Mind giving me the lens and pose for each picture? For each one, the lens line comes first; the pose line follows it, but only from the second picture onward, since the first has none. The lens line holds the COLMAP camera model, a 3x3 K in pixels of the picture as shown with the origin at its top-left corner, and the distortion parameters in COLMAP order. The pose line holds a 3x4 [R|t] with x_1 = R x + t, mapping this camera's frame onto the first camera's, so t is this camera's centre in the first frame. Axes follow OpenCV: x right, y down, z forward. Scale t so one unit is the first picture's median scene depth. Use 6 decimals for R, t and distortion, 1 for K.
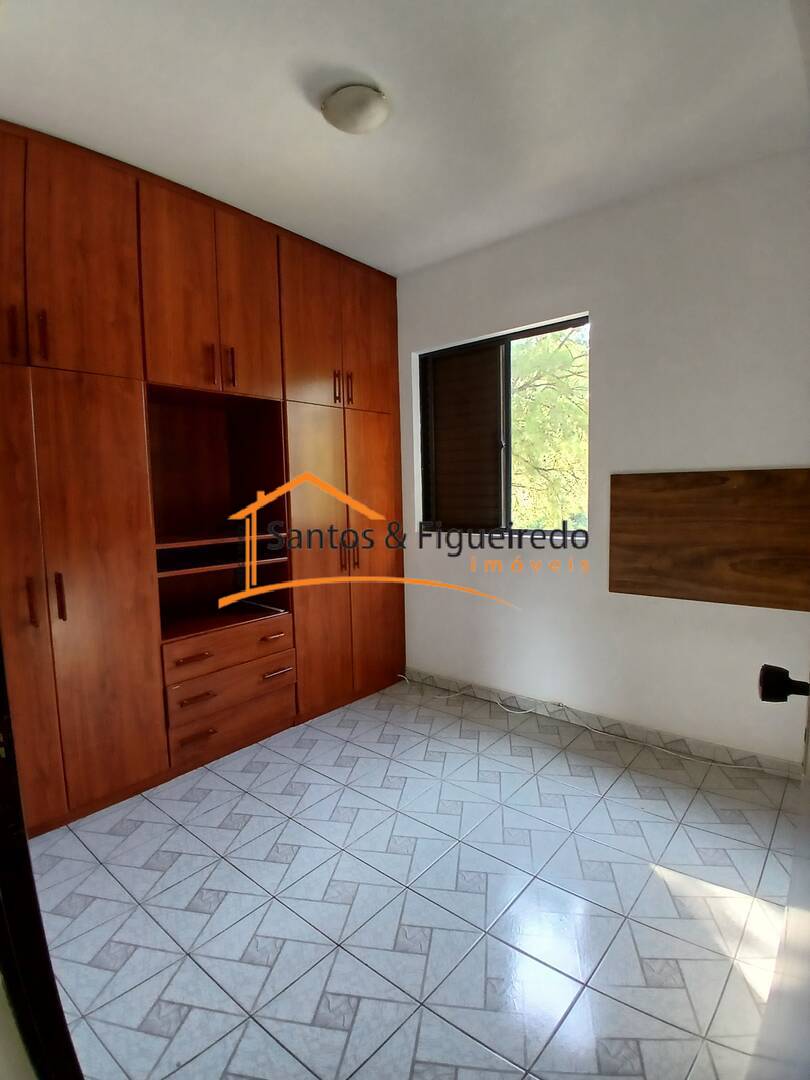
lens RADIAL K [[548.6, 0, 404.2], [0, 548.6, 539.4], [0, 0, 1]] dist [-0.007349, -0.040771]
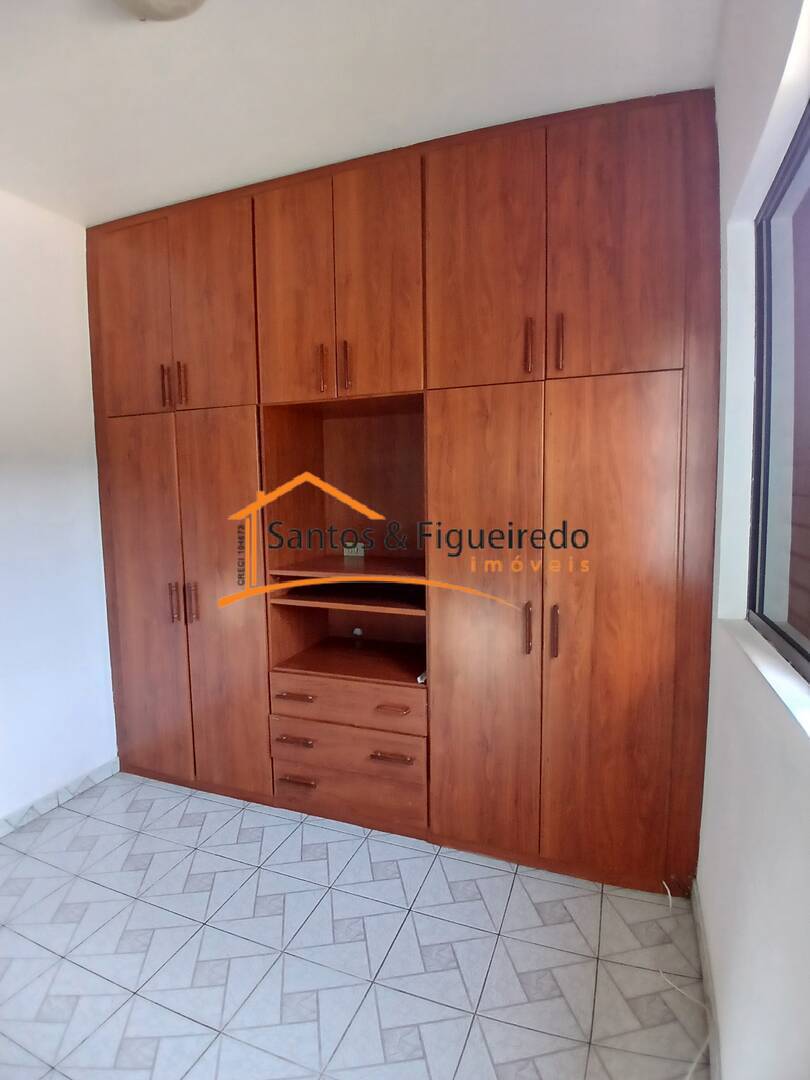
lens RADIAL K [[548.6, 0, 404.2], [0, 548.6, 539.4], [0, 0, 1]] dist [-0.007349, -0.040771]
pose [[0.314662, 0.098866, -0.944041, 0.507651], [-0.081647, 0.993694, 0.076851, -0.129556], [0.945686, 0.052896, 0.320749, 0.845285]]
